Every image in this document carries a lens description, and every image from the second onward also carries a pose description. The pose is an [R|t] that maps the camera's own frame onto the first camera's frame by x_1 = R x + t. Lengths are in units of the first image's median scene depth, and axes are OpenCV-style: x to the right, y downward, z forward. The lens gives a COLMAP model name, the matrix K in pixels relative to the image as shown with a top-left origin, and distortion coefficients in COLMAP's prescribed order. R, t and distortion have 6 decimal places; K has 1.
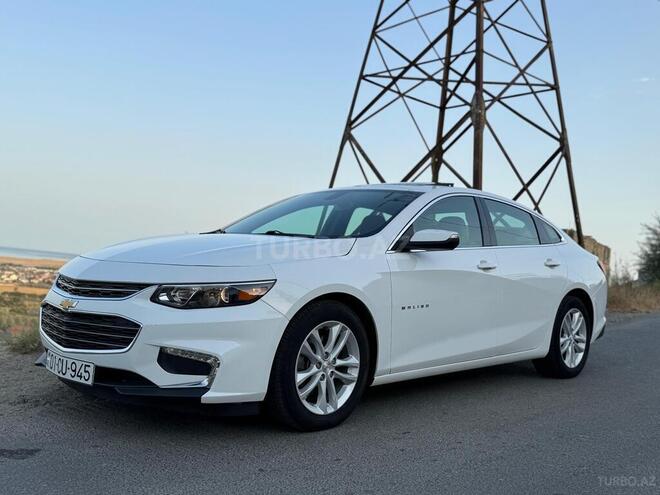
lens RADIAL K [[683.4, 0, 322.7], [0, 683.4, 250.0], [0, 0, 1]] dist [0.170787, -0.375975]
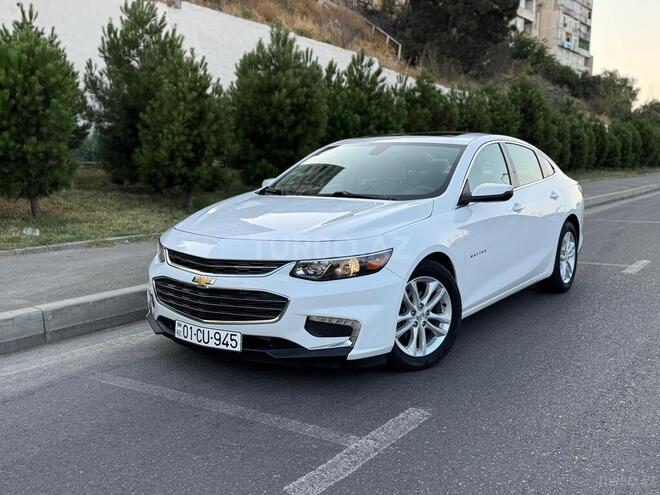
lens RADIAL K [[683.4, 0, 322.7], [0, 683.4, 250.0], [0, 0, 1]] dist [0.170787, -0.375975]
pose [[0.985668, -0.074362, 0.151422, -0.352573], [0.051609, 0.987489, 0.149006, -0.129016], [-0.160608, -0.139056, 0.977174, -0.098492]]
